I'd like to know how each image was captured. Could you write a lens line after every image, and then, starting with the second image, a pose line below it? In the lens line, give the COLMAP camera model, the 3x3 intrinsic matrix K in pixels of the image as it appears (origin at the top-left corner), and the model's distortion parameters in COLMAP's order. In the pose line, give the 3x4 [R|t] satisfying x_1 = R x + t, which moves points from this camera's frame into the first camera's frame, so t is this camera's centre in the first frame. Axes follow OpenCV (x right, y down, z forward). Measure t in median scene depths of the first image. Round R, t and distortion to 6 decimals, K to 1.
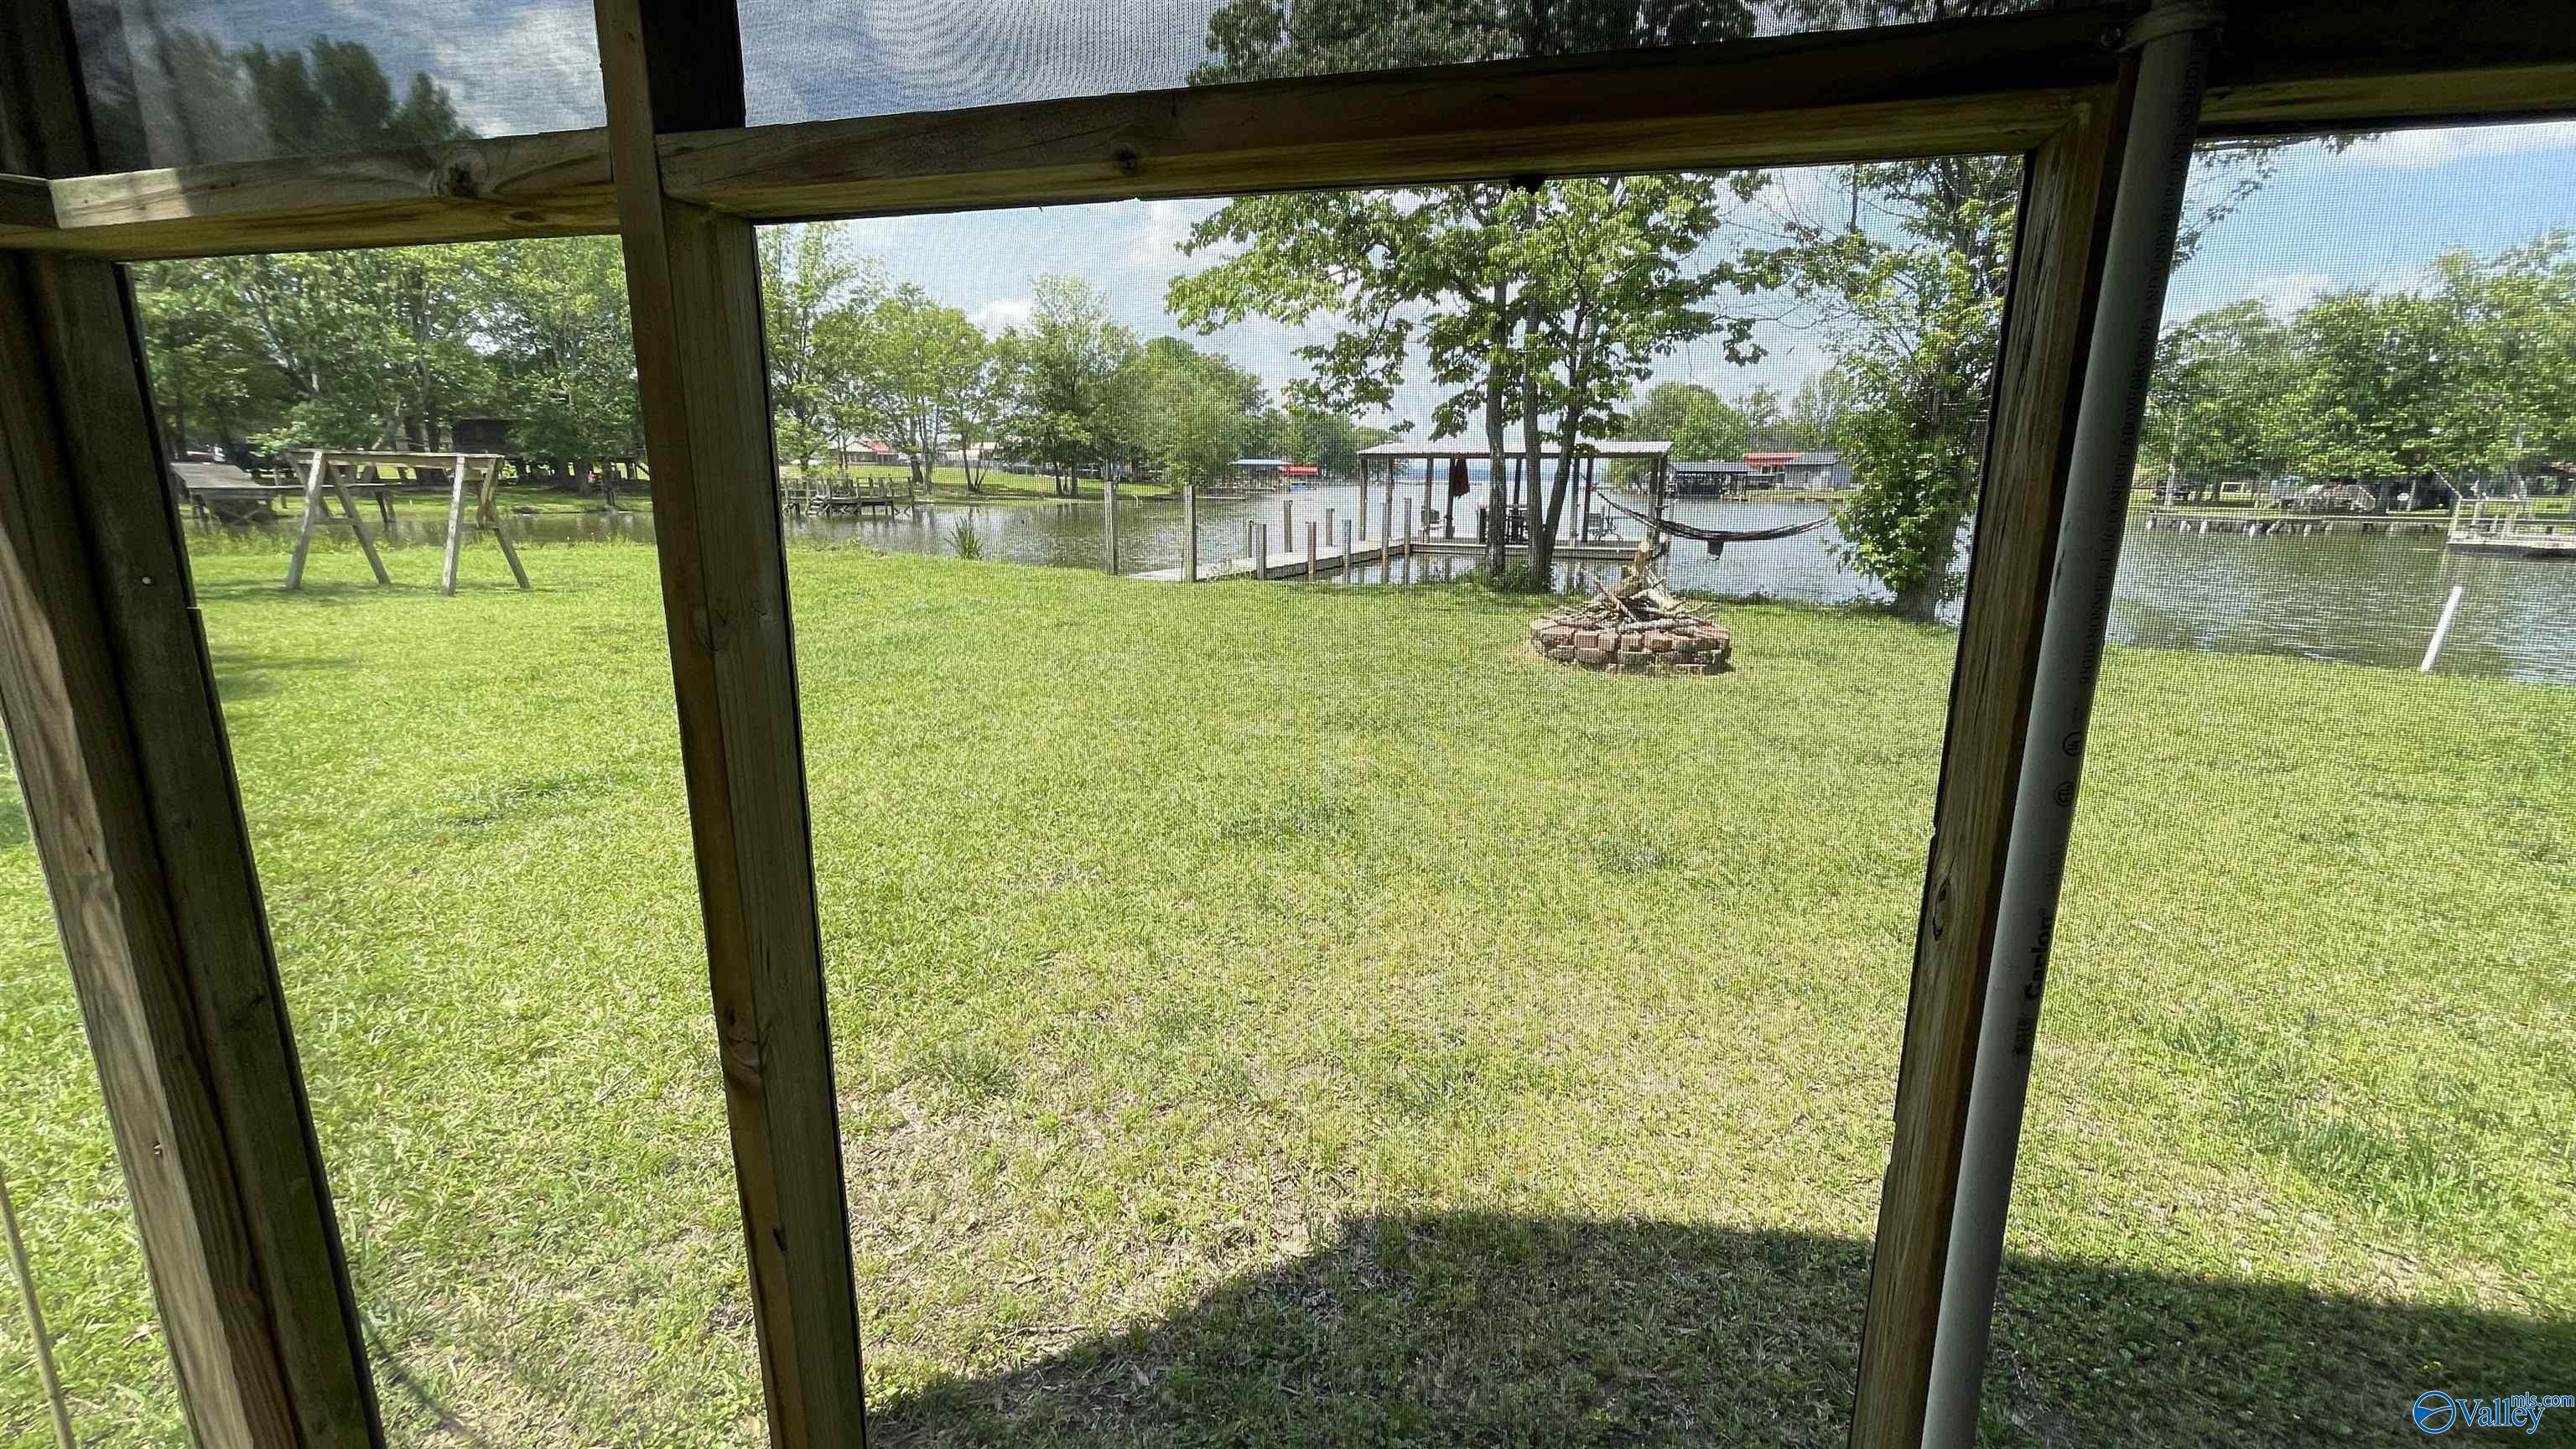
lens RADIAL K [[1045.8, 0, 1270.7], [0, 1045.8, 736.0], [0, 0, 1]] dist [0.000079, 0.000730]
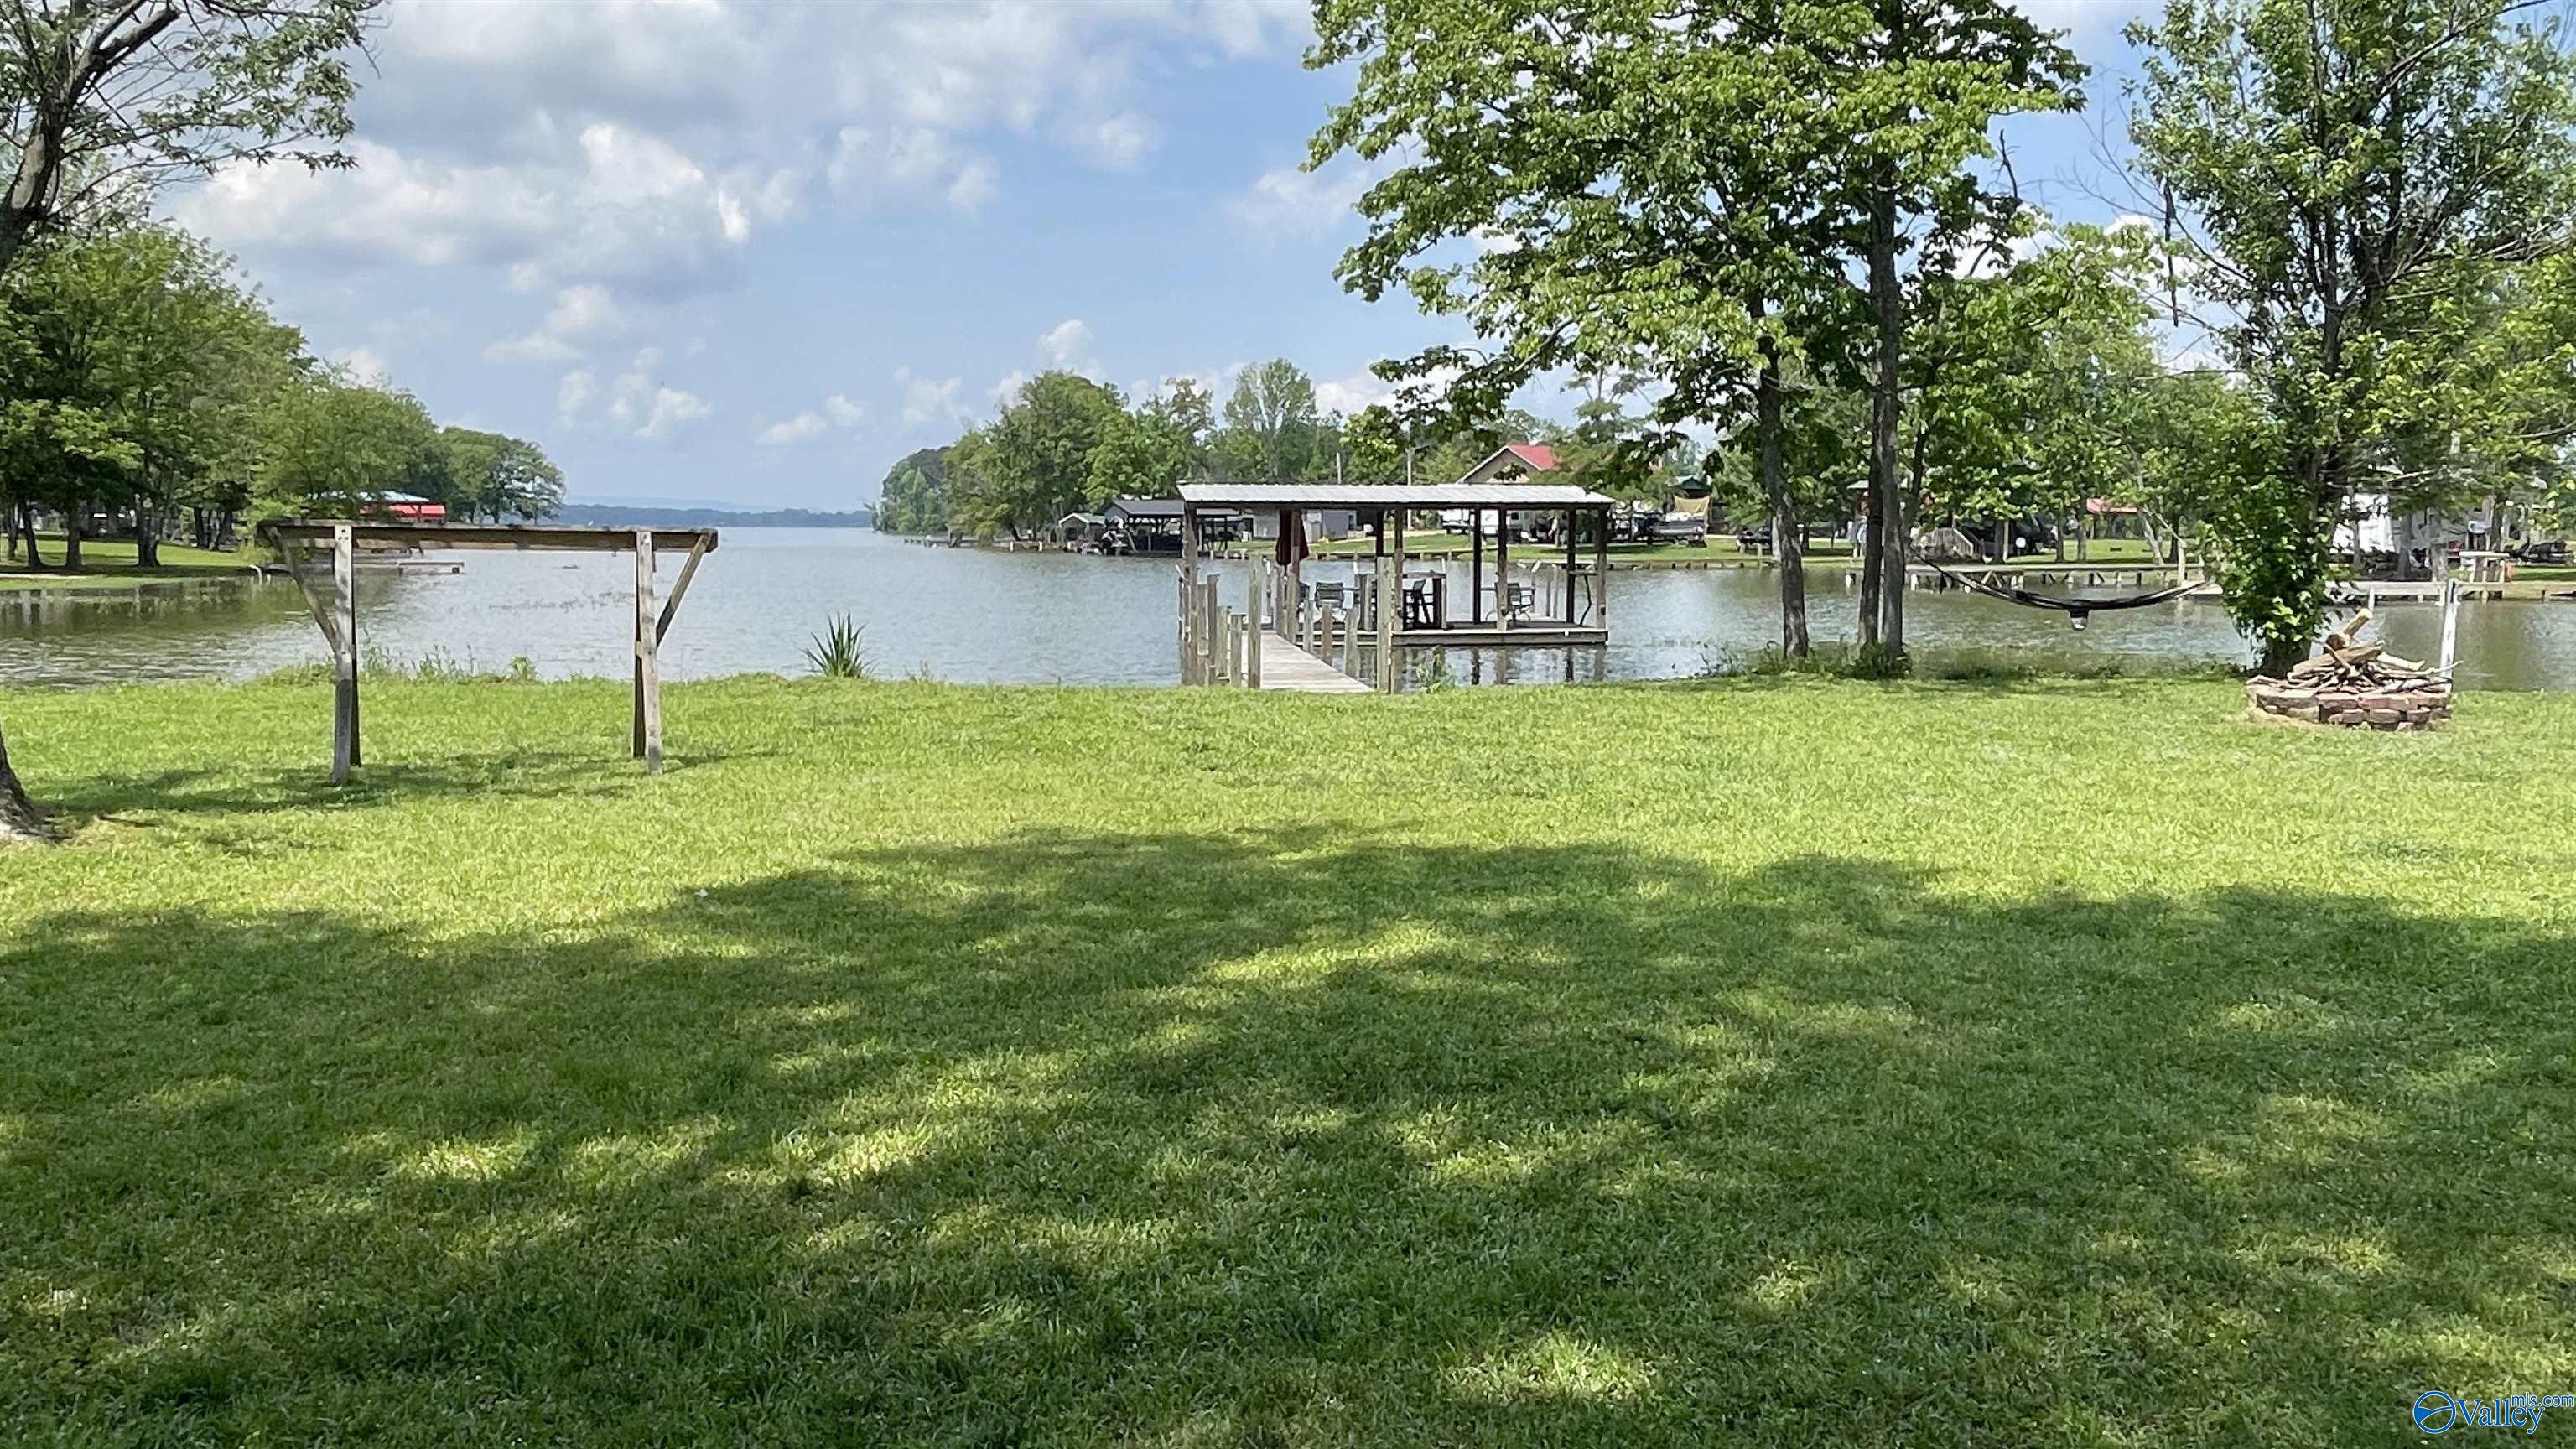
lens RADIAL K [[1895.4, 0, 1305.1], [0, 1895.4, 682.4], [0, 0, 1]] dist [0.023665, -0.027533]
pose [[0.855999, -0.049566, 0.514596, -0.156732], [0.129731, 0.984138, -0.121008, -0.002273], [-0.500436, 0.170341, 0.848851, -0.004809]]
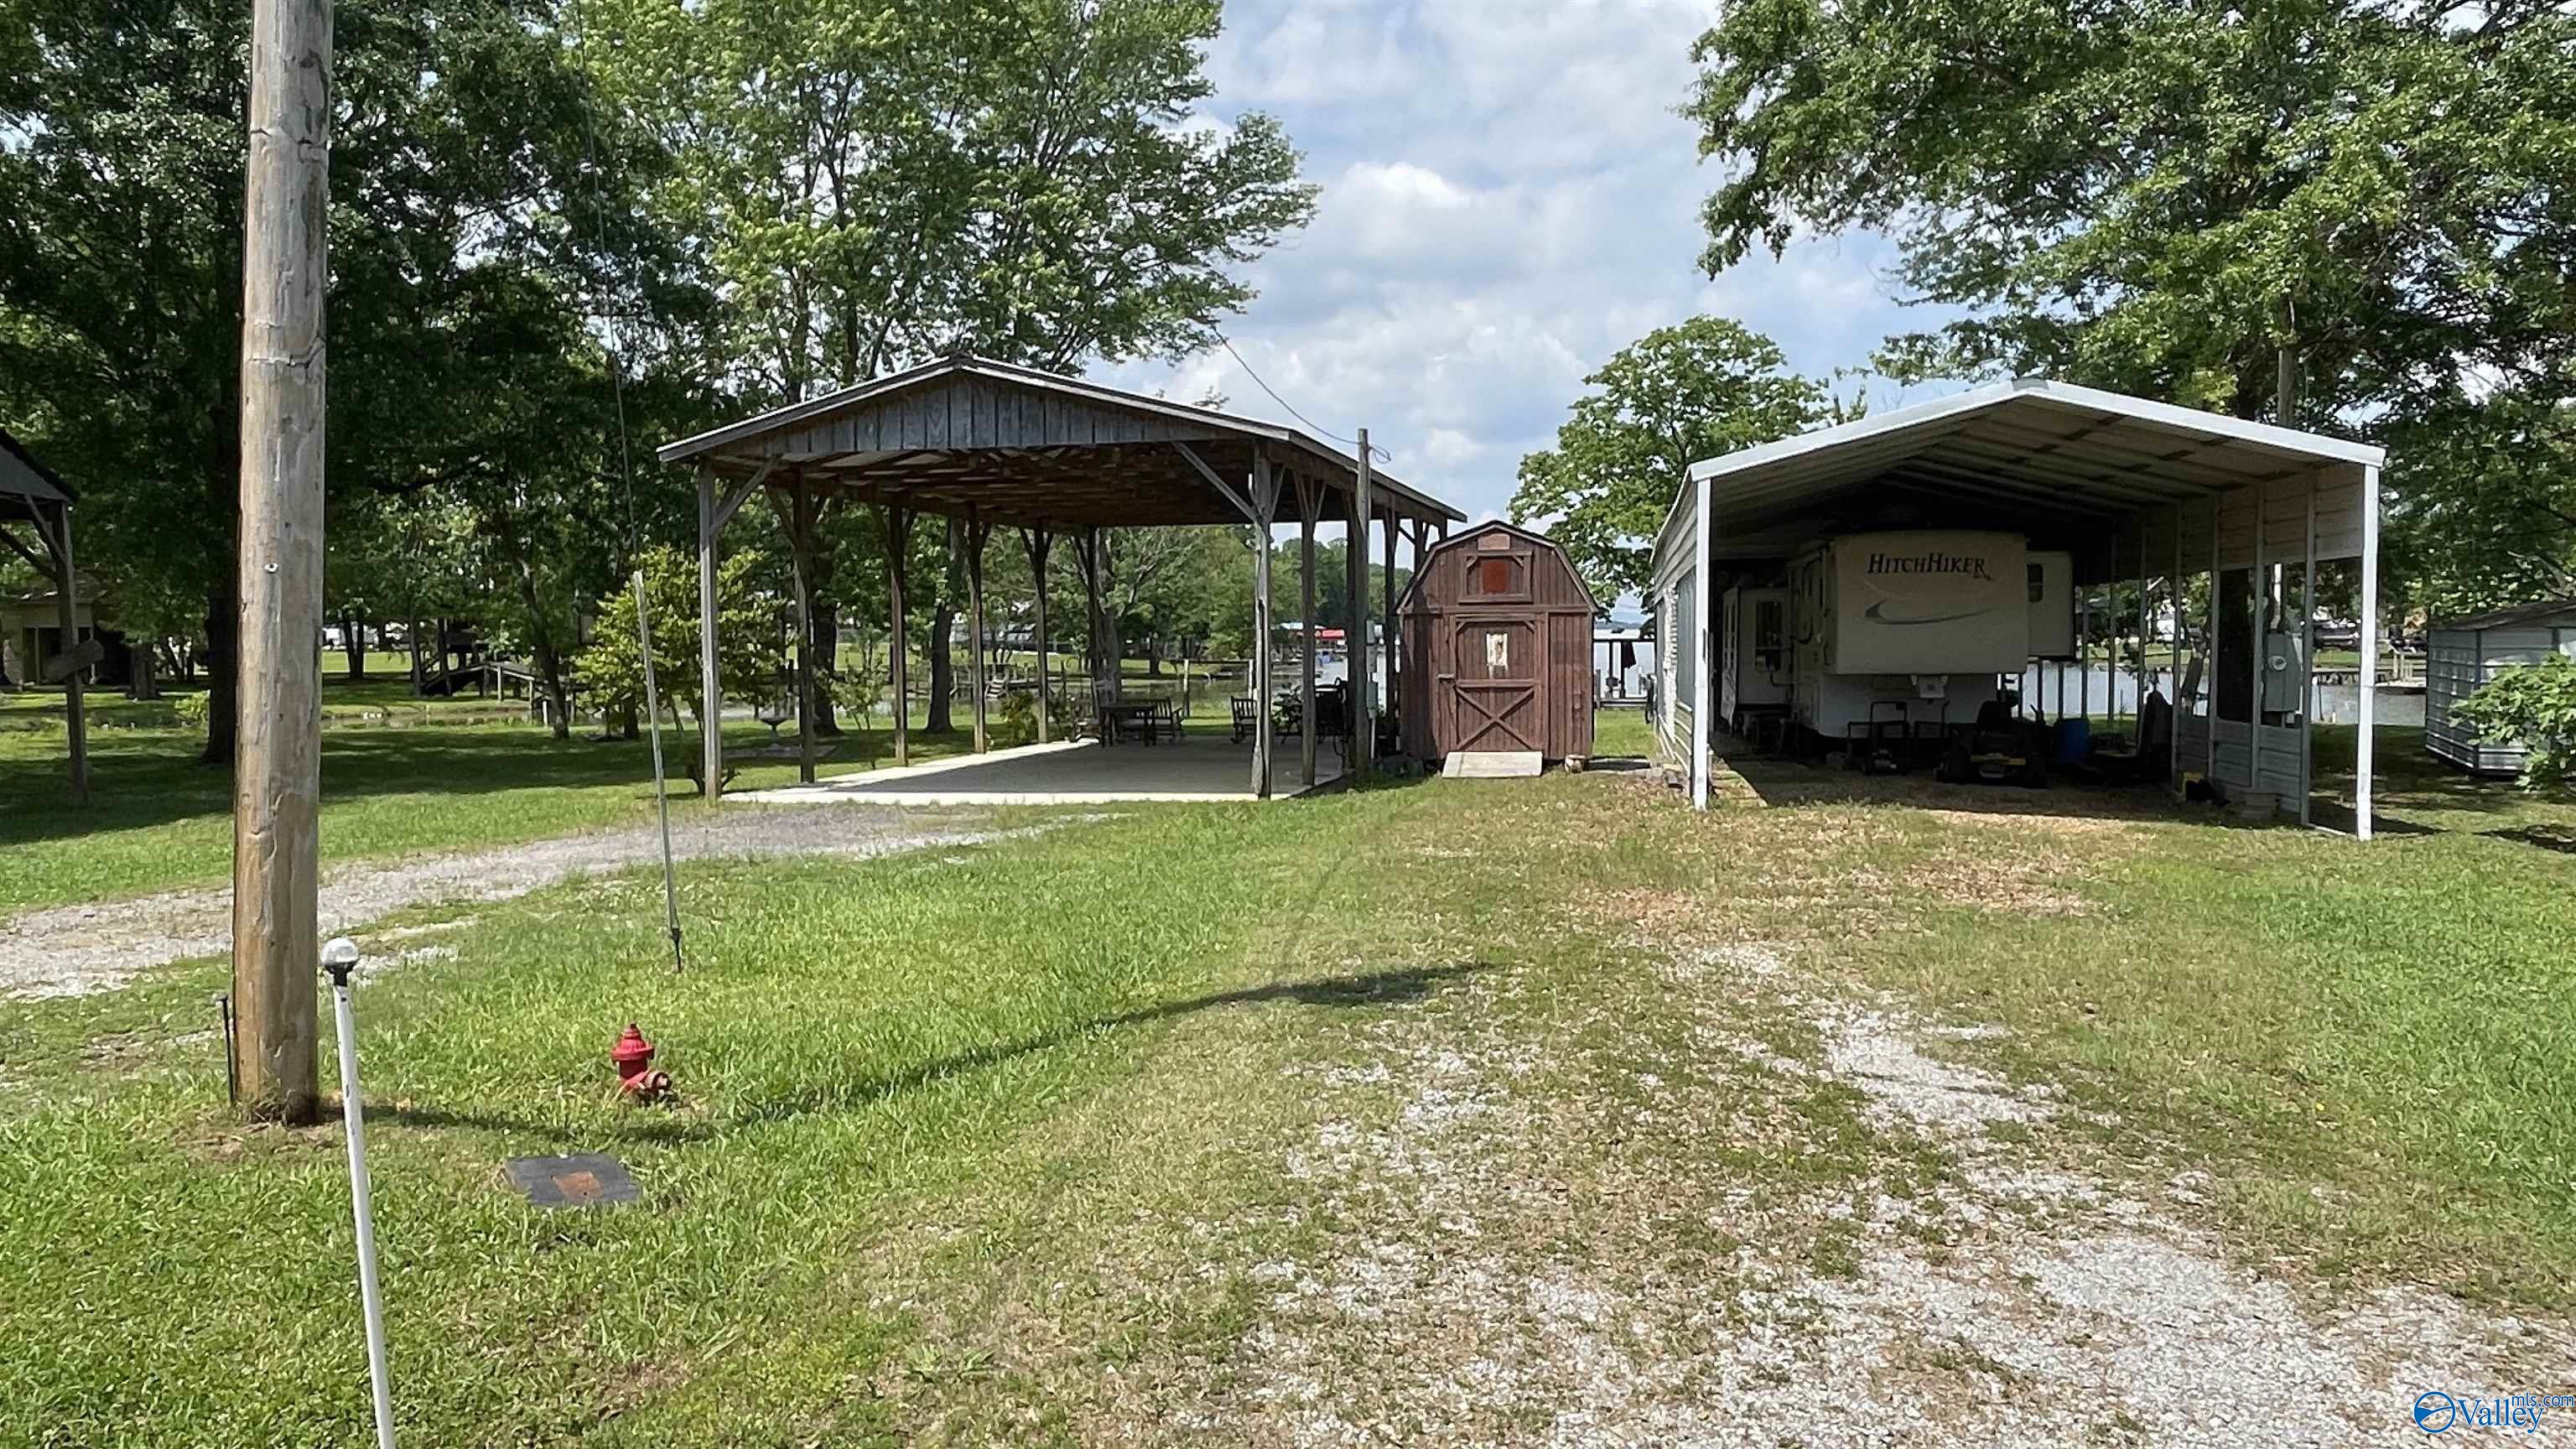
lens RADIAL K [[1895.4, 0, 1293.5], [0, 1895.4, 729.4], [0, 0, 1]] dist [0.023665, -0.027533]
pose [[0.997526, -0.023537, 0.066245, -0.149466], [0.035958, 0.980524, -0.193077, 0.108722], [-0.060411, 0.194982, 0.978945, -0.479448]]
